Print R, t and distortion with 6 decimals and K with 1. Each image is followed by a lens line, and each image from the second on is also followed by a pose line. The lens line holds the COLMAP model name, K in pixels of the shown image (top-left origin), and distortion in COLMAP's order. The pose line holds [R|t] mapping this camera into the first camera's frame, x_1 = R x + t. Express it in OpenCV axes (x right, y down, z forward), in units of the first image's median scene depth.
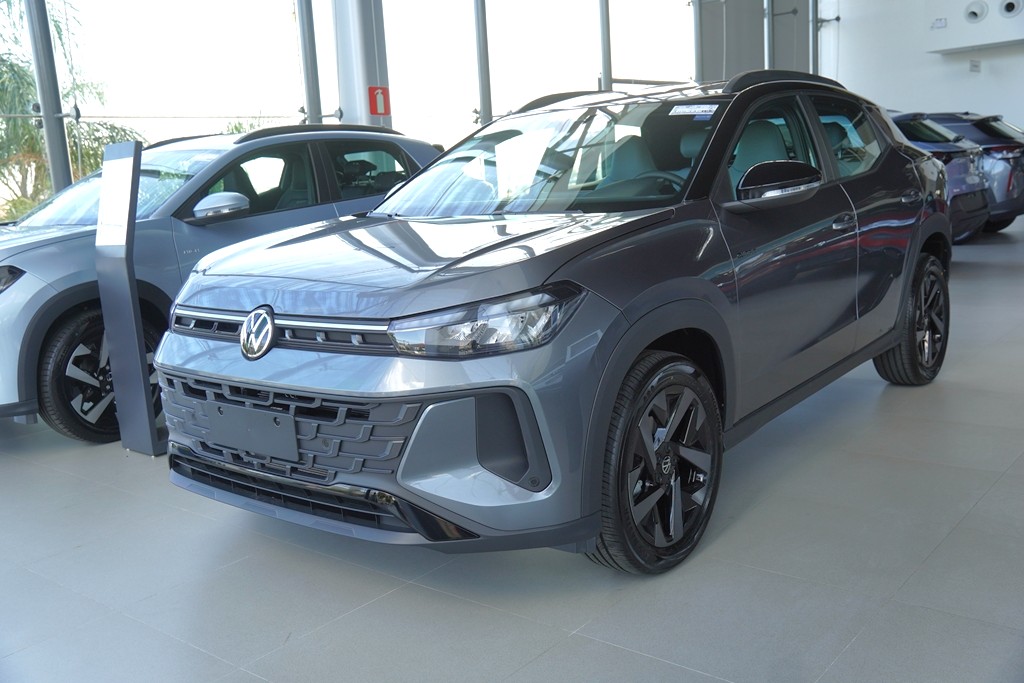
lens RADIAL K [[975.4, 0, 512.0], [0, 975.4, 341.5], [0, 0, 1]] dist [0.009964, 0.020690]
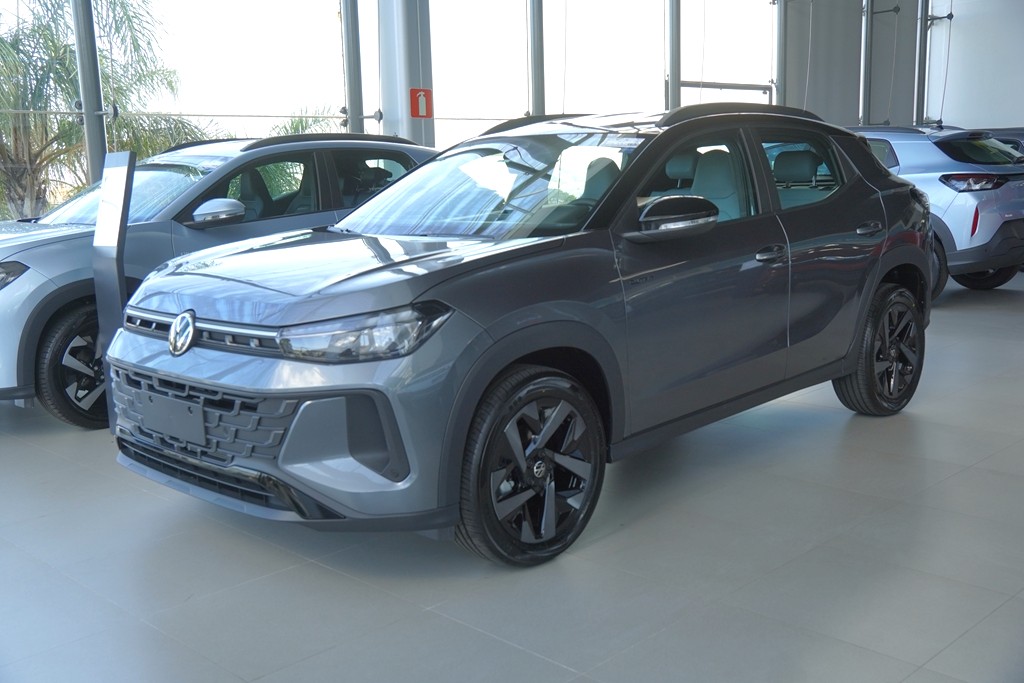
lens RADIAL K [[1073.8, 0, 512.0], [0, 1073.8, 341.5], [0, 0, 1]] dist [0.042968, 0.002374]
pose [[0.993836, 0.046527, -0.100627, 0.231601], [-0.047549, 0.998839, -0.007778, -0.007077], [0.100149, 0.012515, 0.994894, -0.208024]]
